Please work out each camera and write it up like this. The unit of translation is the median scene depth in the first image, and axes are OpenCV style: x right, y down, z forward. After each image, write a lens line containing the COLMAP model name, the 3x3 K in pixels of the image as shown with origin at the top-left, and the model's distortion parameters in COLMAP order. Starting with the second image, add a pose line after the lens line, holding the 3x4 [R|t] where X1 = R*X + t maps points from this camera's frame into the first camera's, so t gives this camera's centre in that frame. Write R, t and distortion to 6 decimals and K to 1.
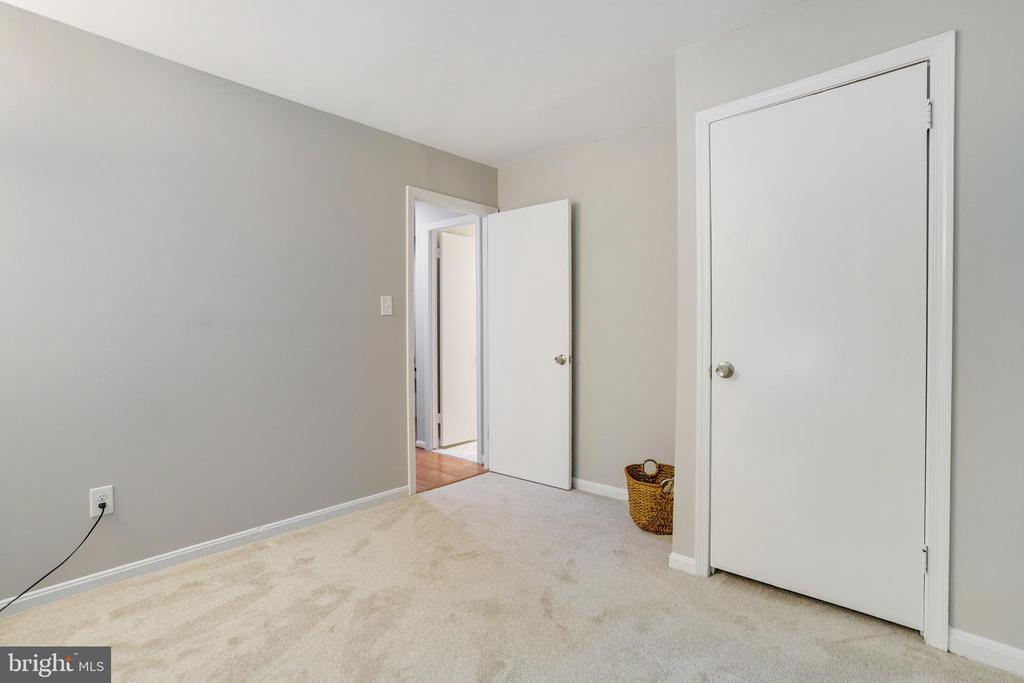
lens RADIAL K [[509.6, 0, 512.4], [0, 509.6, 330.5], [0, 0, 1]] dist [-0.049512, 0.028026]
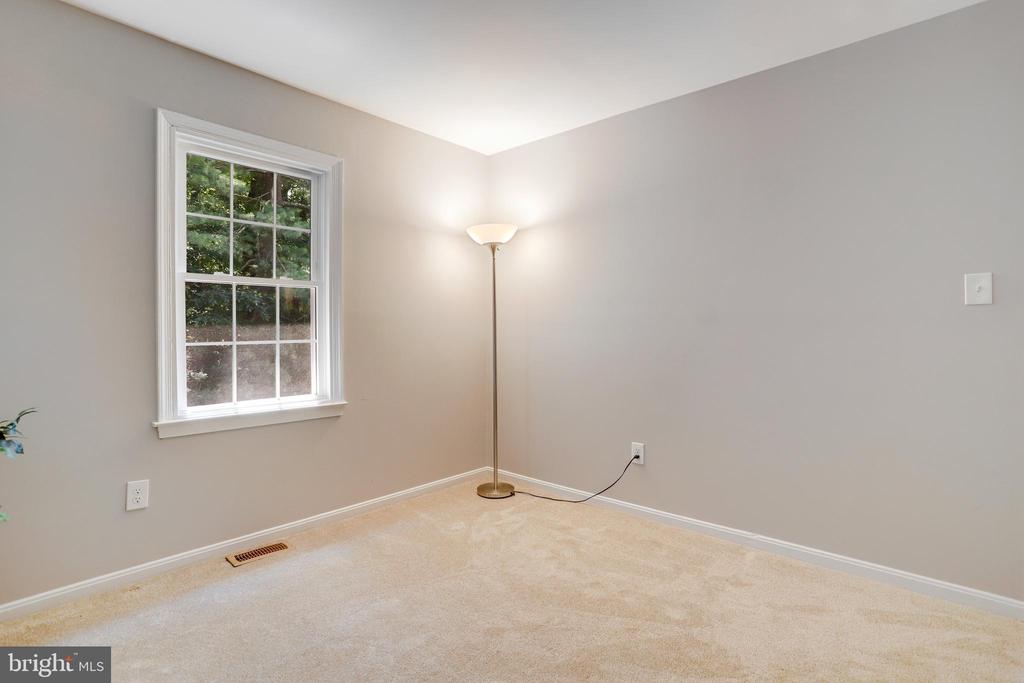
lens RADIAL K [[509.6, 0, 512.4], [0, 509.6, 330.5], [0, 0, 1]] dist [-0.049512, 0.028026]
pose [[-0.000125, 0.011411, -0.999935, 0.535728], [-0.004455, 0.999925, 0.011411, -0.003366], [0.999990, 0.004456, -0.000075, 0.656157]]
